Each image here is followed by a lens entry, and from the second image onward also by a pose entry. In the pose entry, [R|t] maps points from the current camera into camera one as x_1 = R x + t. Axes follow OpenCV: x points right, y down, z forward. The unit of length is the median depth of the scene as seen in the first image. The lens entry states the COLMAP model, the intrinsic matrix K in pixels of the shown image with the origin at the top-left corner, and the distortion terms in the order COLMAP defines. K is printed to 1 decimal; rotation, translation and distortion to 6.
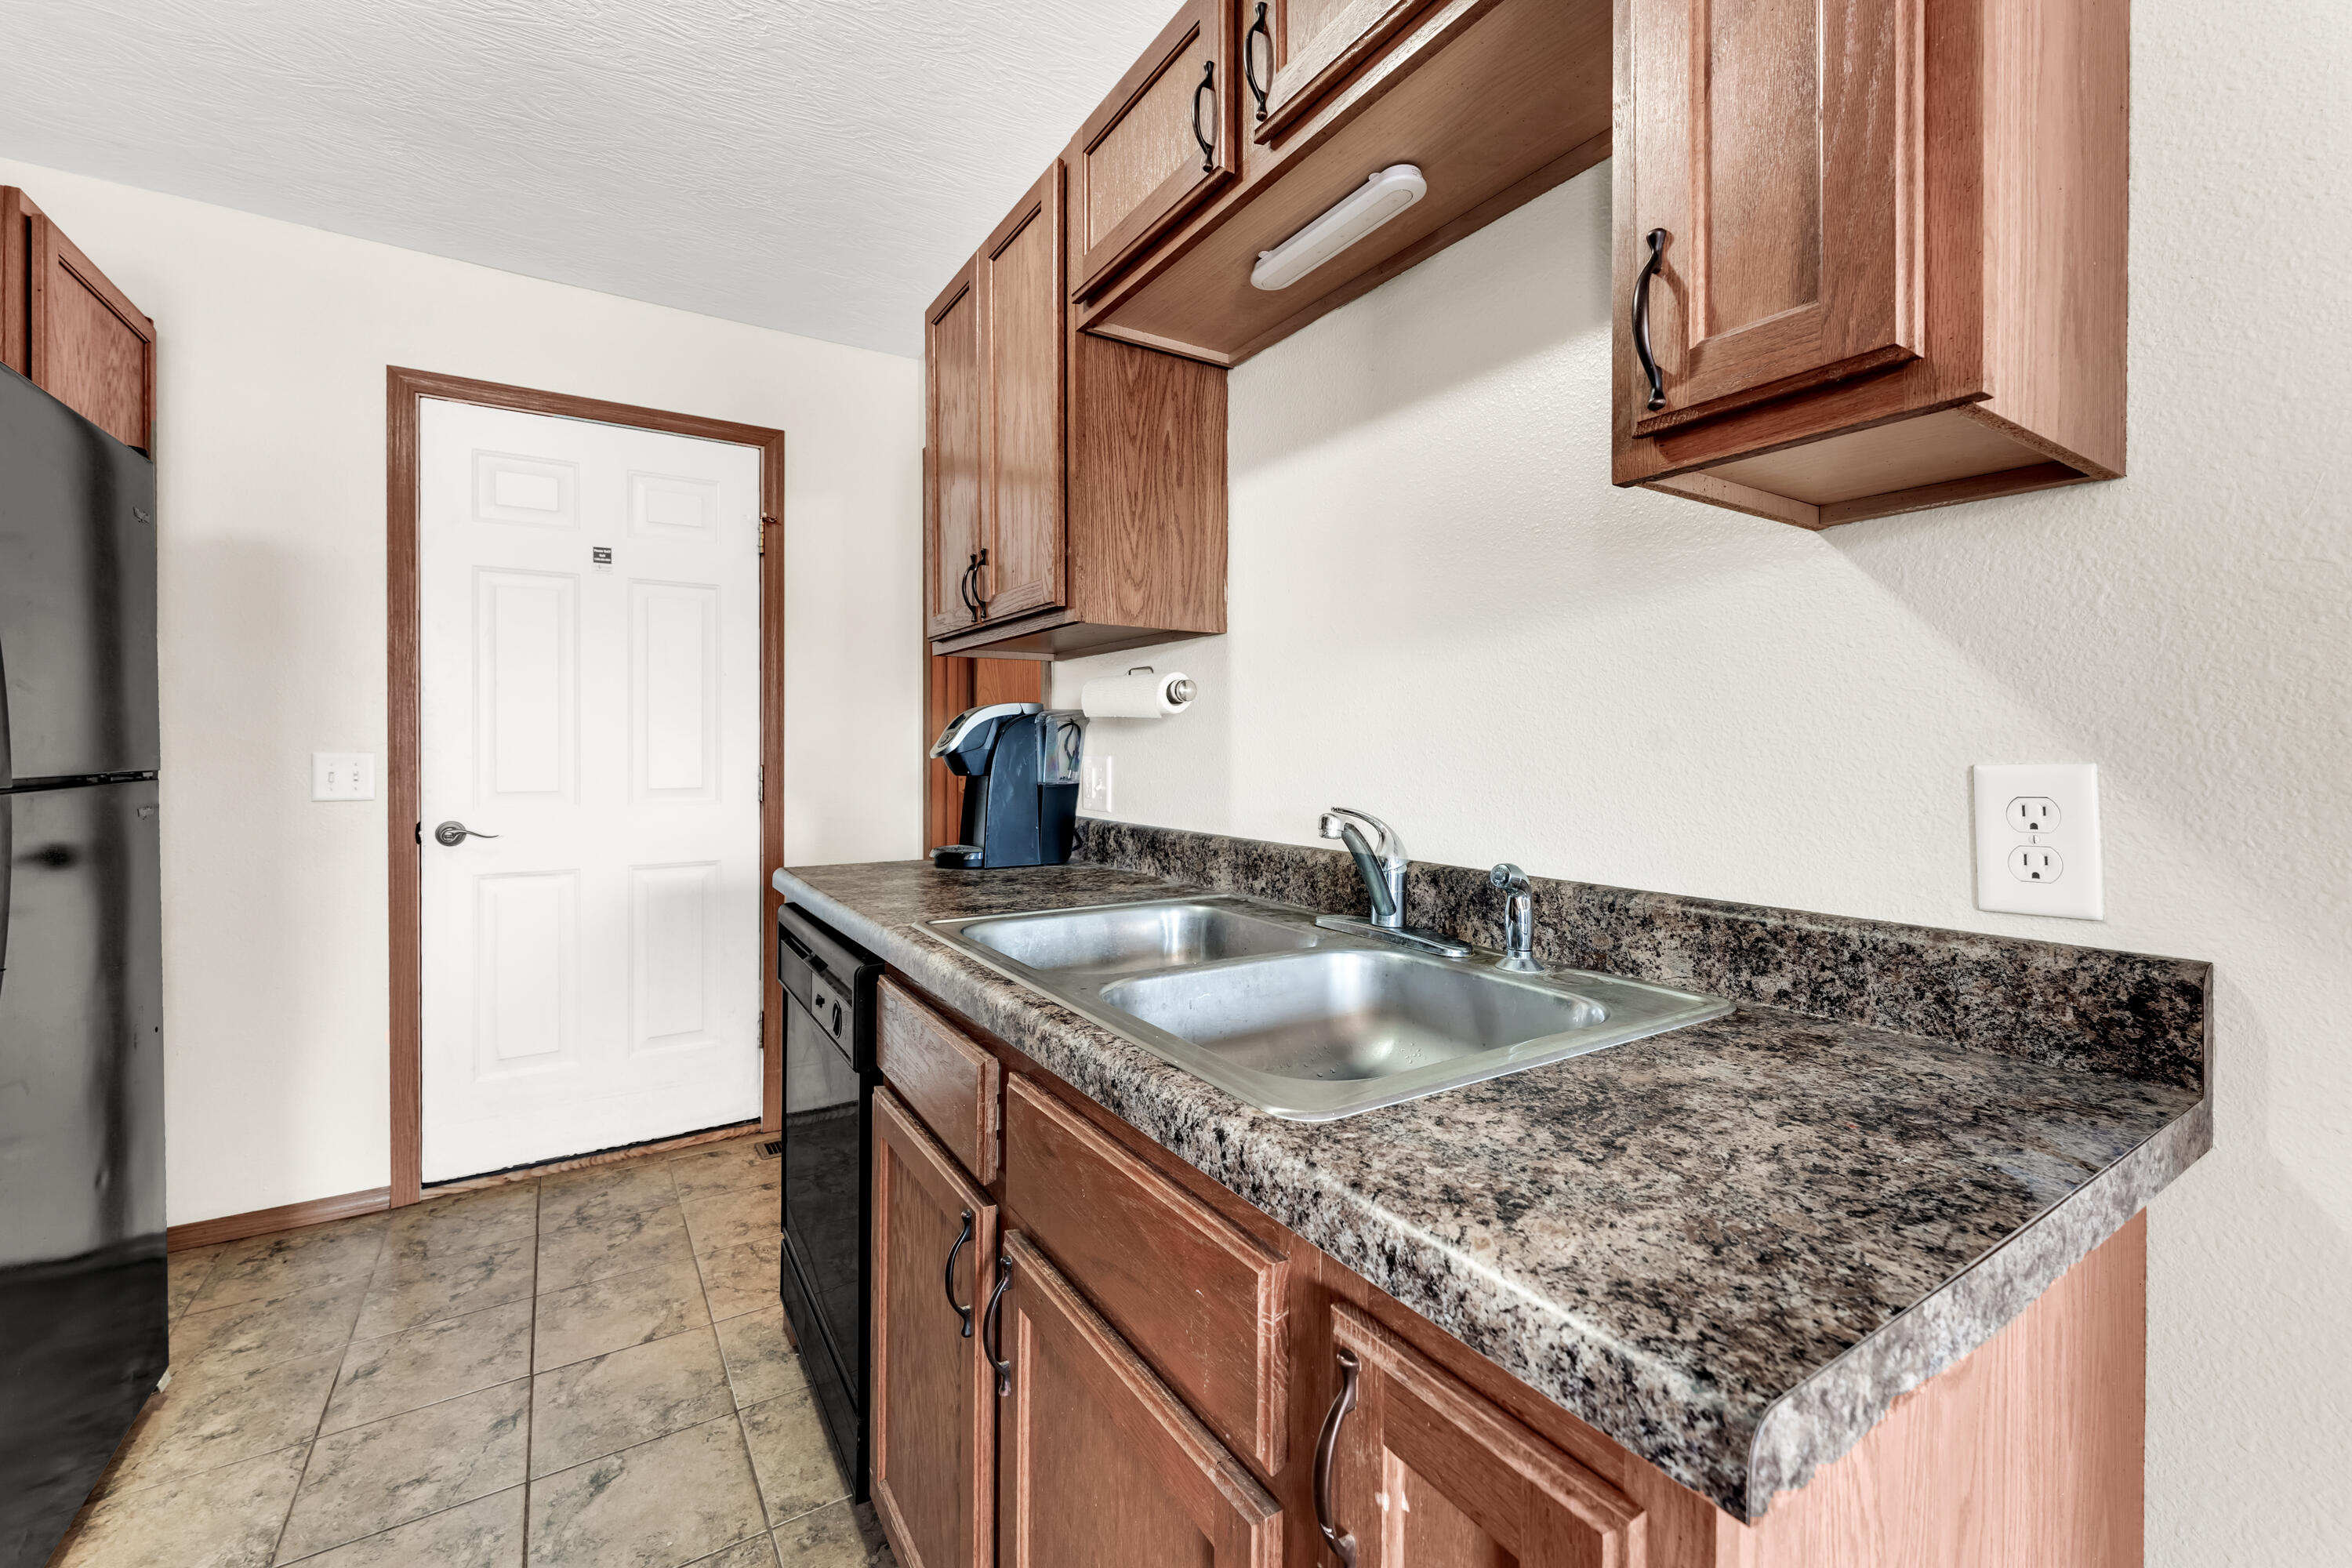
lens RADIAL K [[948.1, 0, 1159.7], [0, 948.1, 747.2], [0, 0, 1]] dist [0.002097, 0.000111]
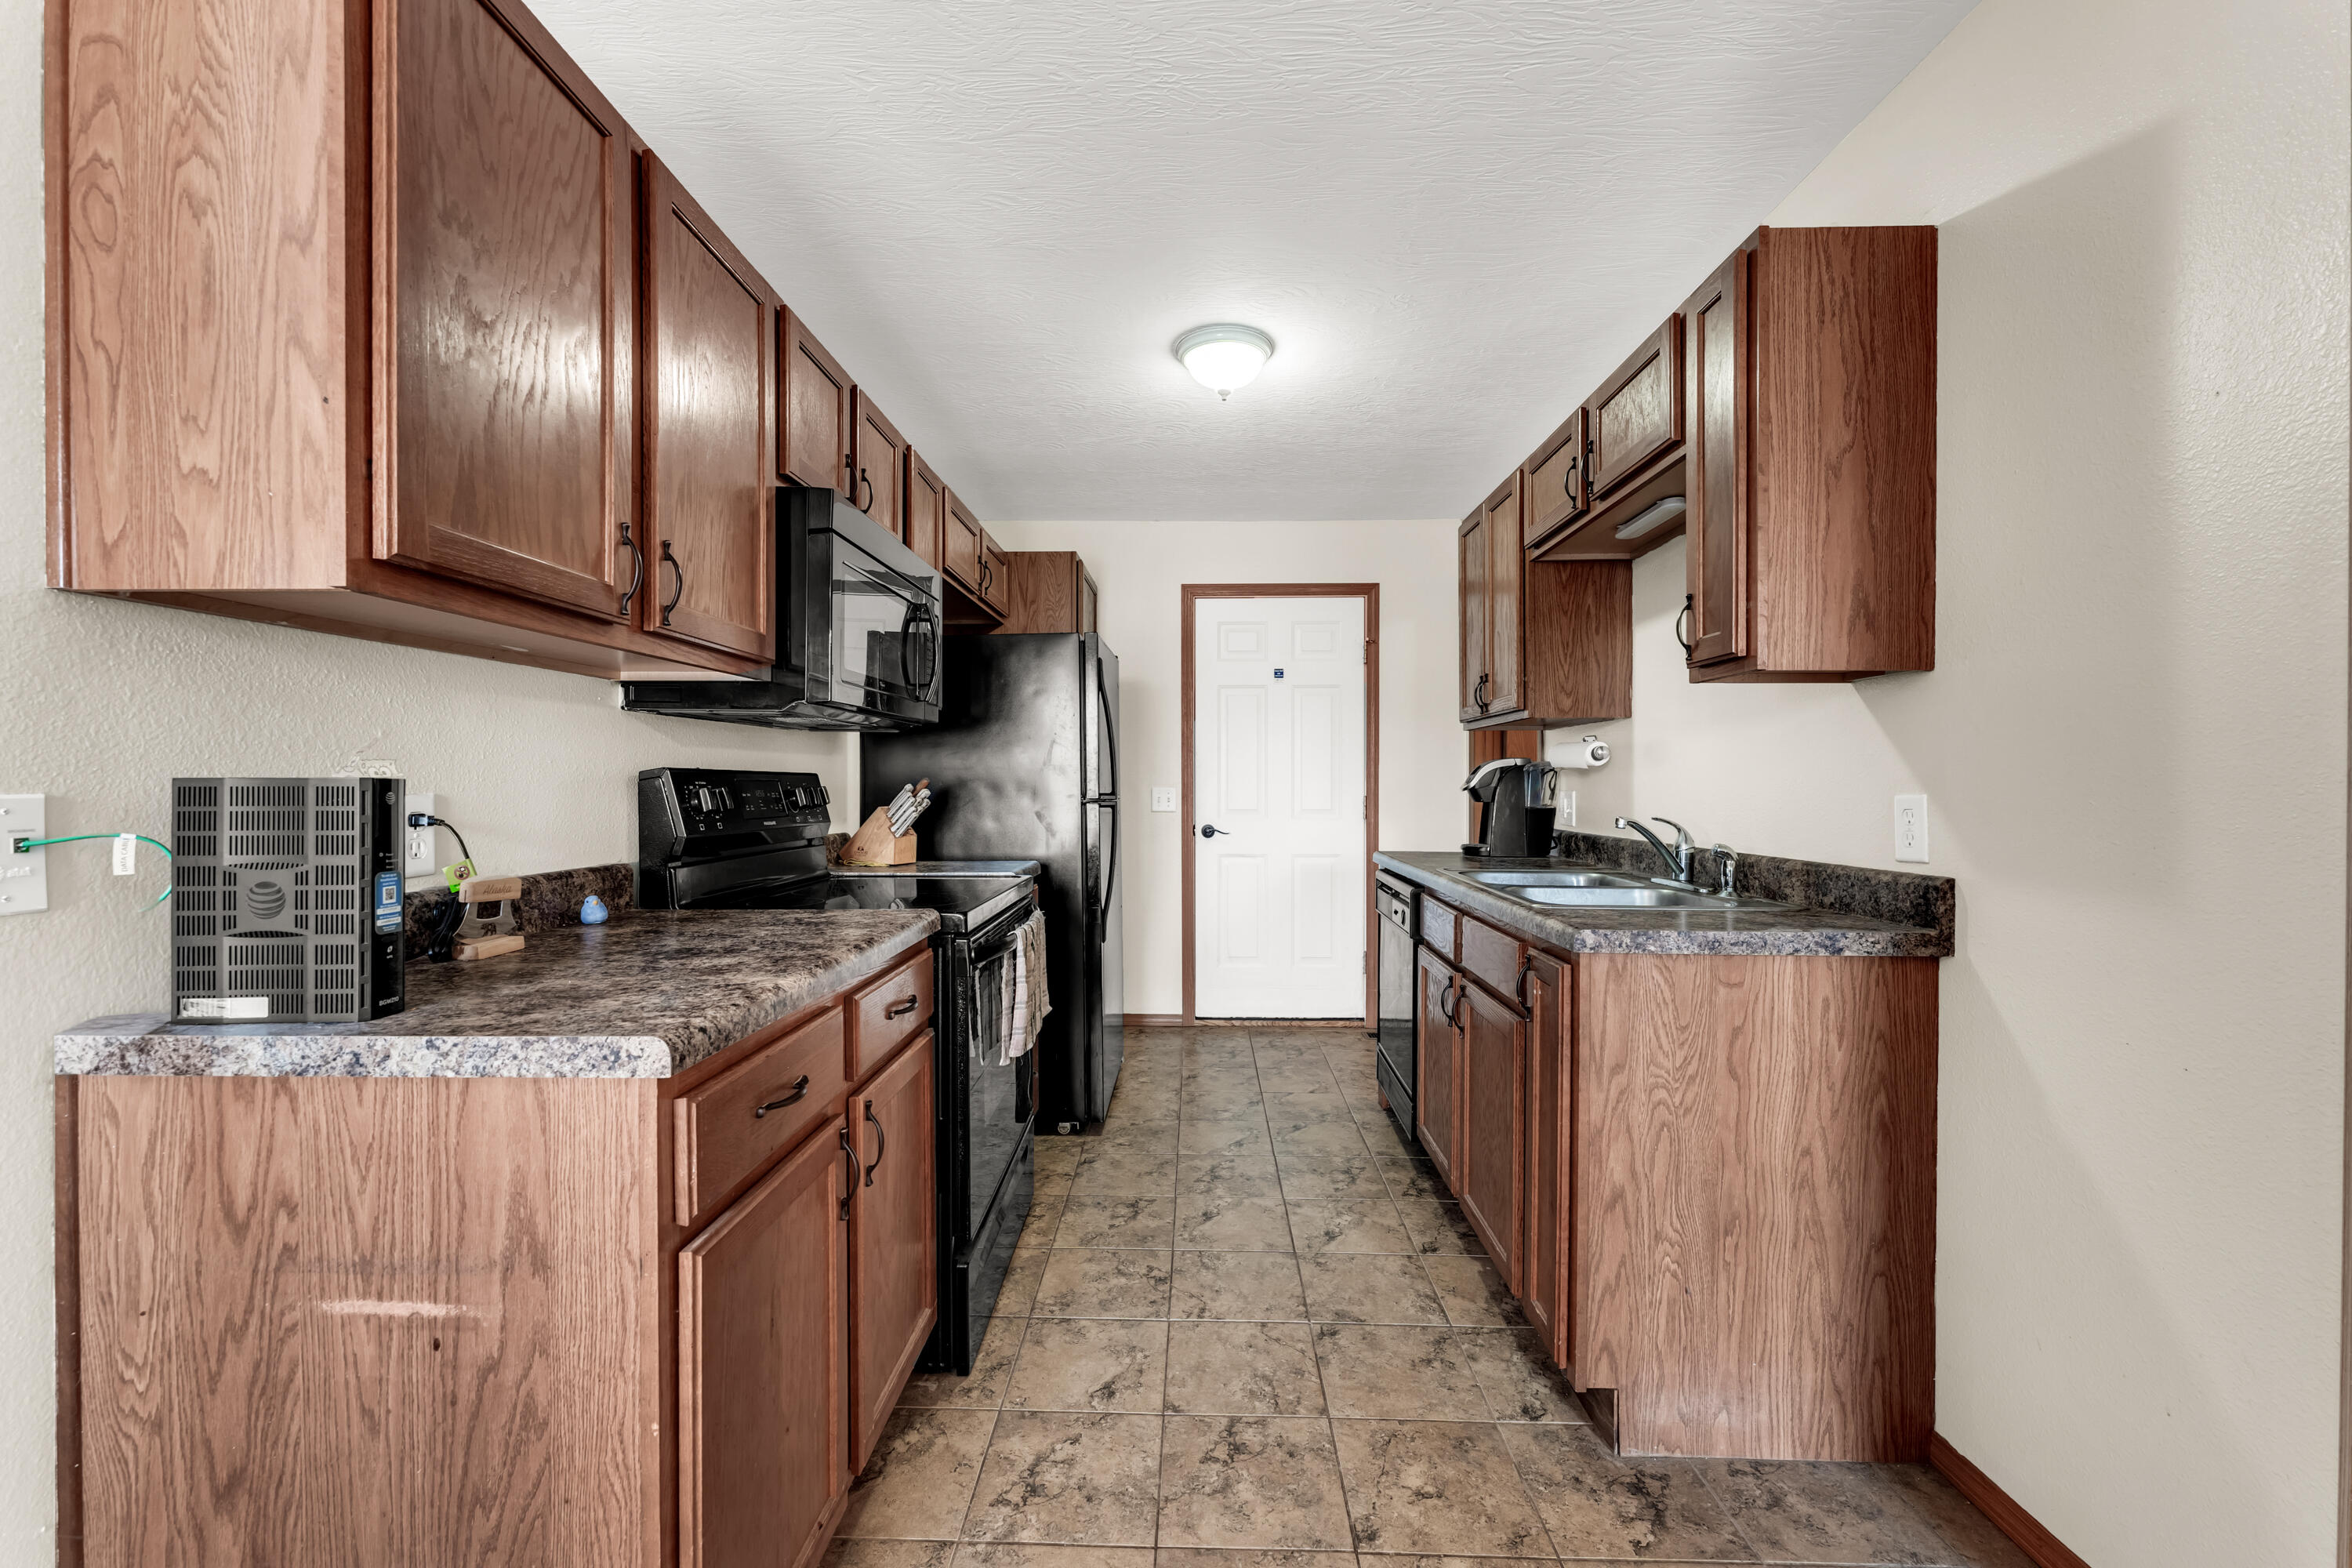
lens RADIAL K [[949.6, 0, 1176.0], [0, 949.6, 784.0], [0, 0, 1]] dist [0.000695, -0.000015]
pose [[0.833076, 0.001637, -0.553156, 0.312156], [-0.001652, 0.999999, 0.000471, -0.002303], [0.553156, 0.000521, 0.833077, -0.795810]]
